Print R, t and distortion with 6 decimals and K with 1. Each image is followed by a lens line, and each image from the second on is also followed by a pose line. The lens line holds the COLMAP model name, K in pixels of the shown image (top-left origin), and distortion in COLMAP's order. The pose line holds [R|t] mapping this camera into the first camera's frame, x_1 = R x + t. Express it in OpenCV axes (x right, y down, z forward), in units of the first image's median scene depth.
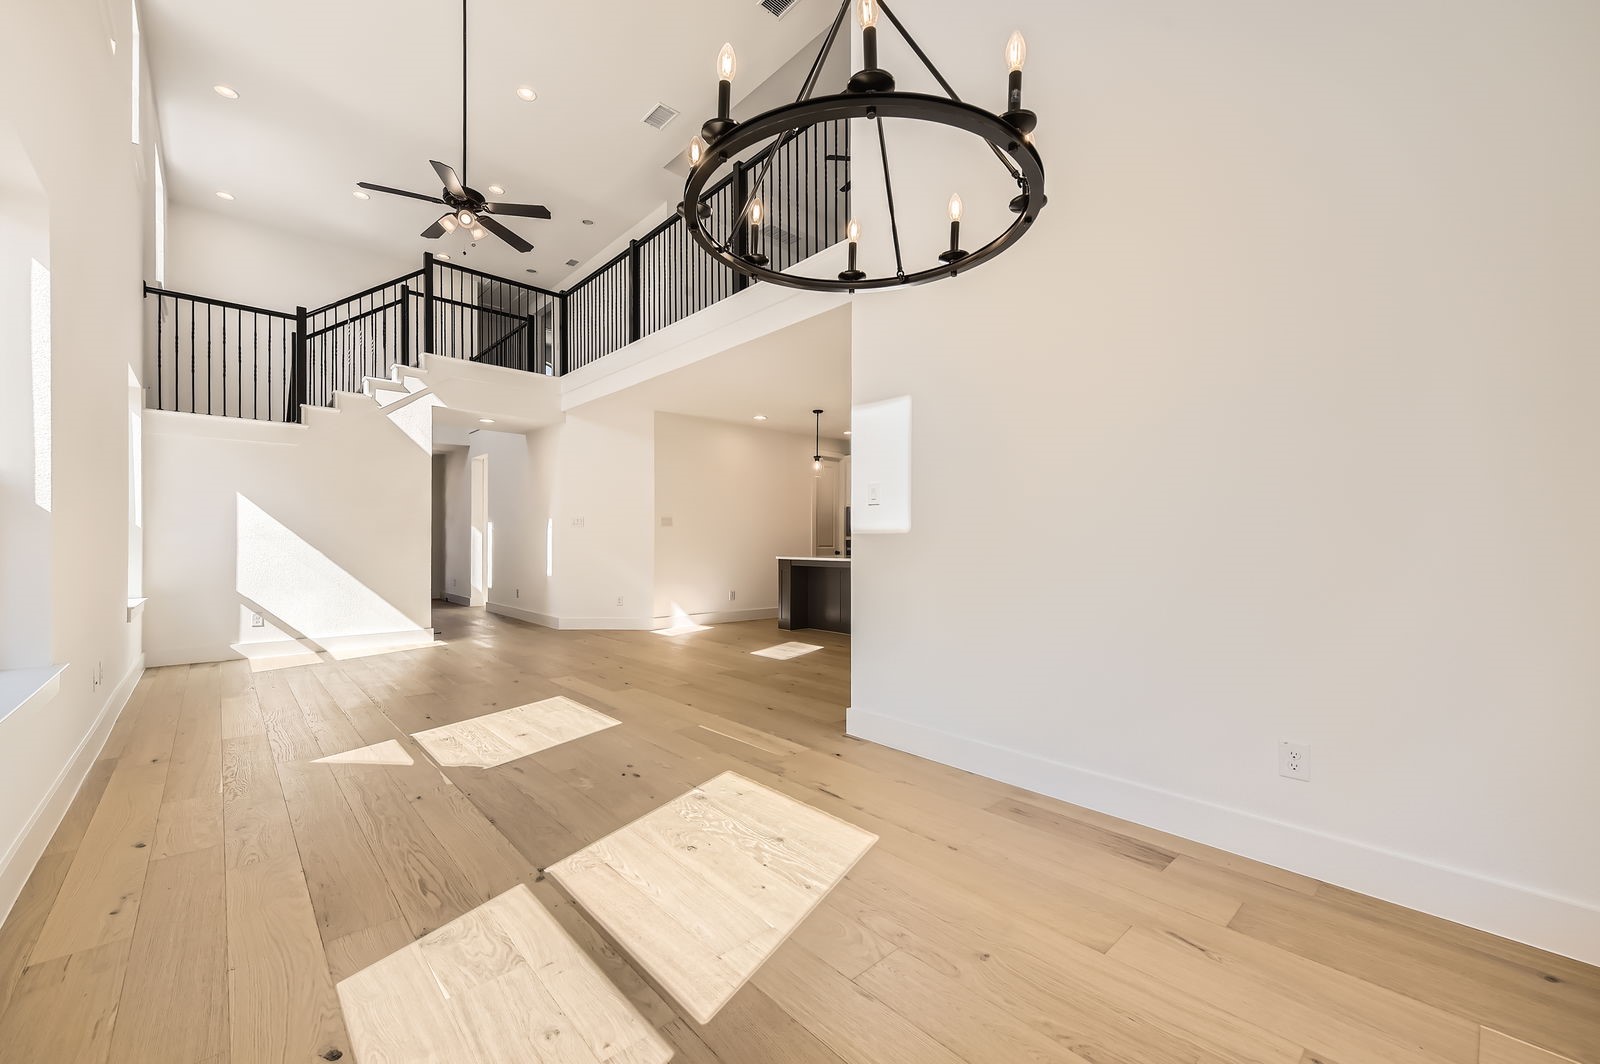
lens RADIAL K [[636.3, 0, 804.5], [0, 636.3, 538.4], [0, 0, 1]] dist [0.007908, -0.001298]
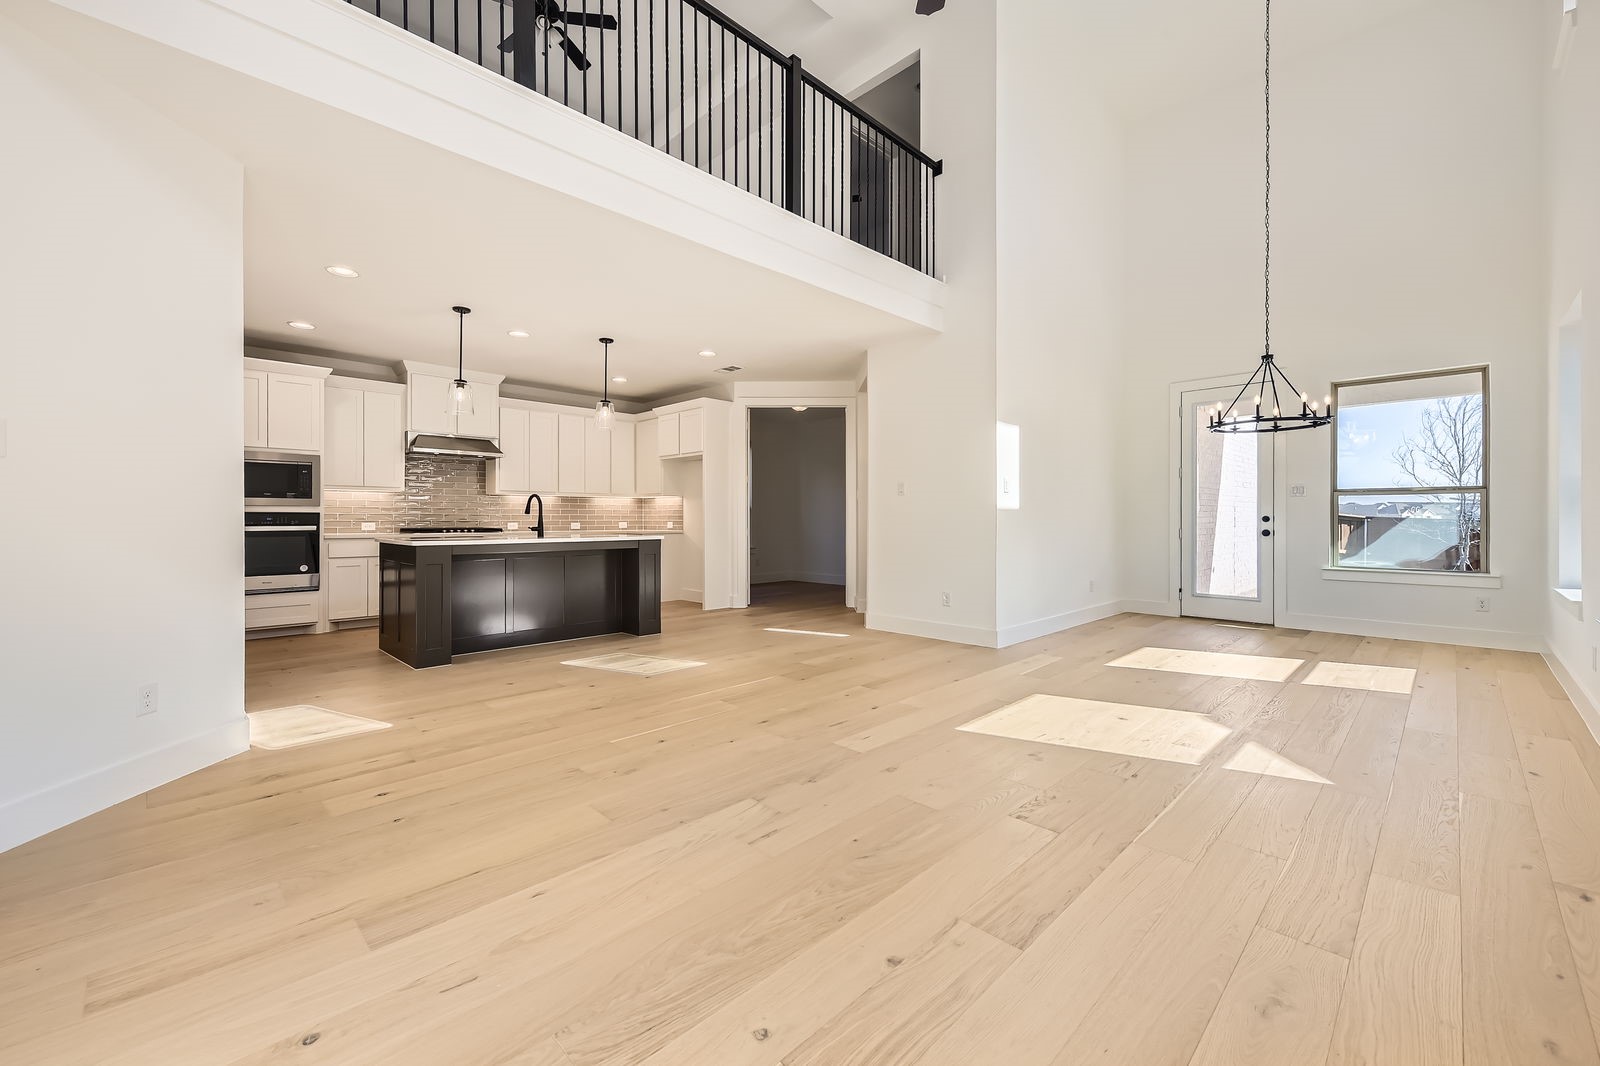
lens RADIAL K [[636.3, 0, 789.9], [0, 636.3, 519.8], [0, 0, 1]] dist [0.007908, -0.001298]
pose [[-0.020996, -0.004820, 0.999768, -0.845839], [-0.004324, 0.999979, 0.004730, 0.005161], [-0.999770, -0.004224, -0.021016, 0.927811]]
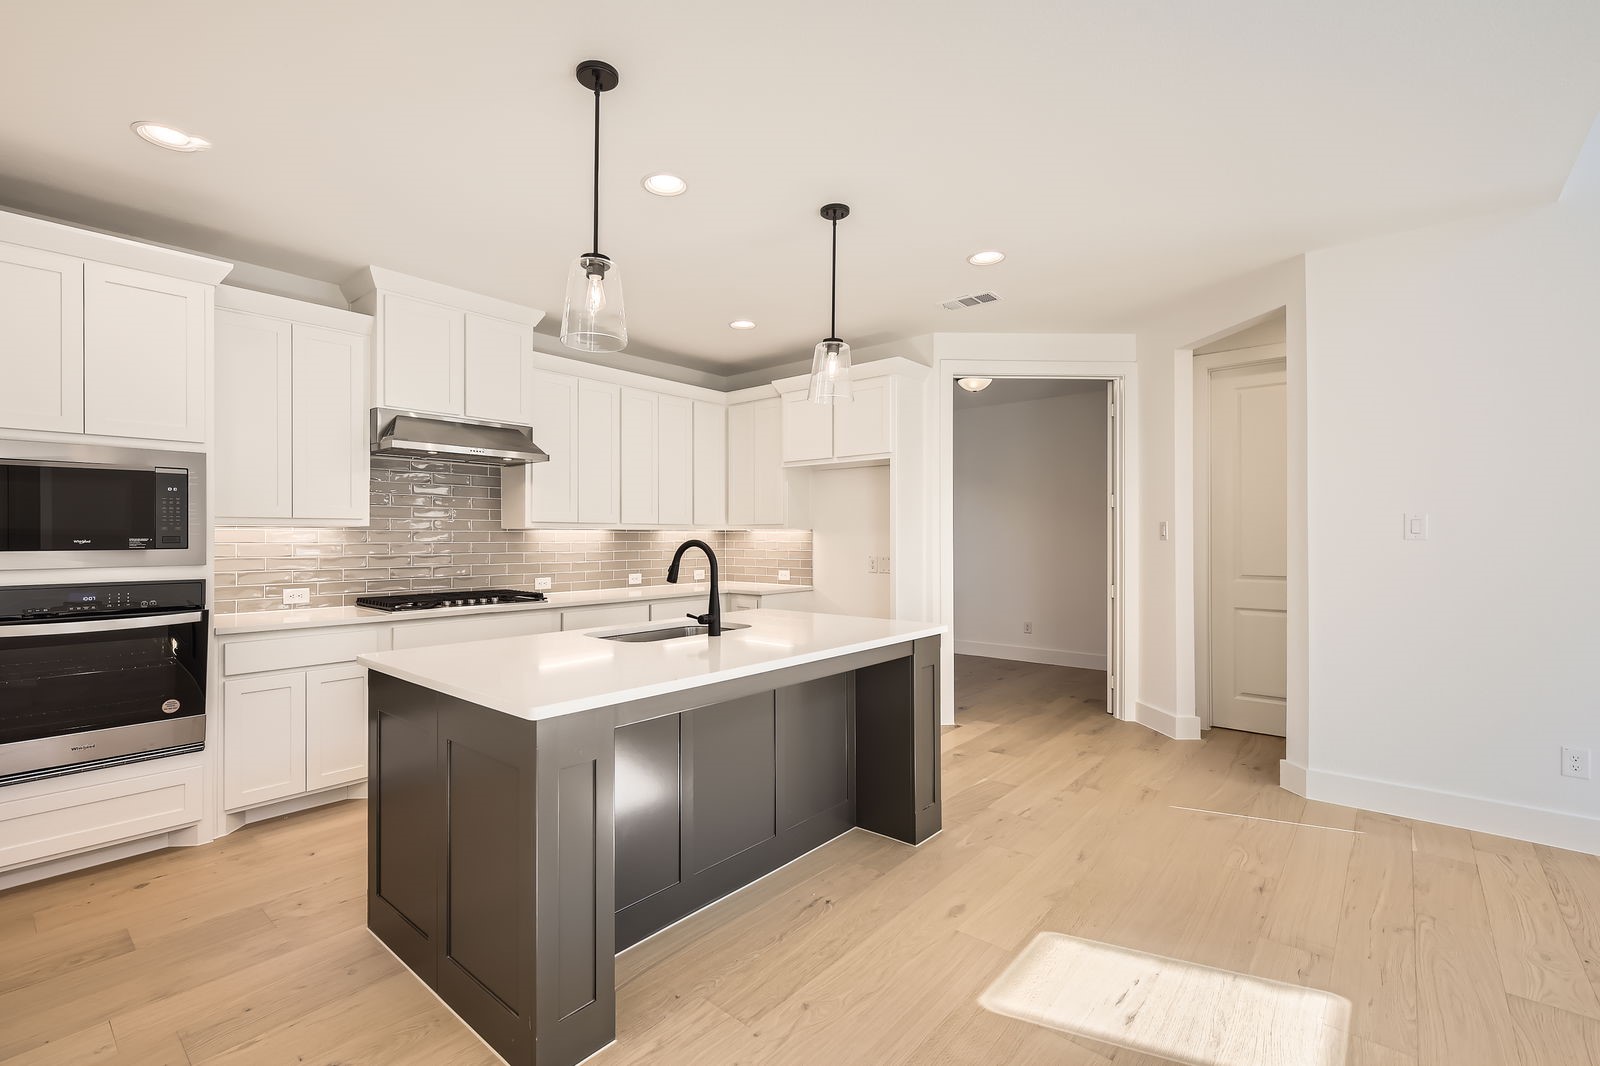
lens RADIAL K [[709.1, 0, 748.9], [0, 709.1, 539.4], [0, 0, 1]] dist [0.002177, -0.000098]
pose [[-0.074174, -0.008084, 0.997213, -0.357631], [-0.004887, 0.999958, 0.007743, -0.032734], [-0.997233, -0.004299, -0.074210, 1.298466]]
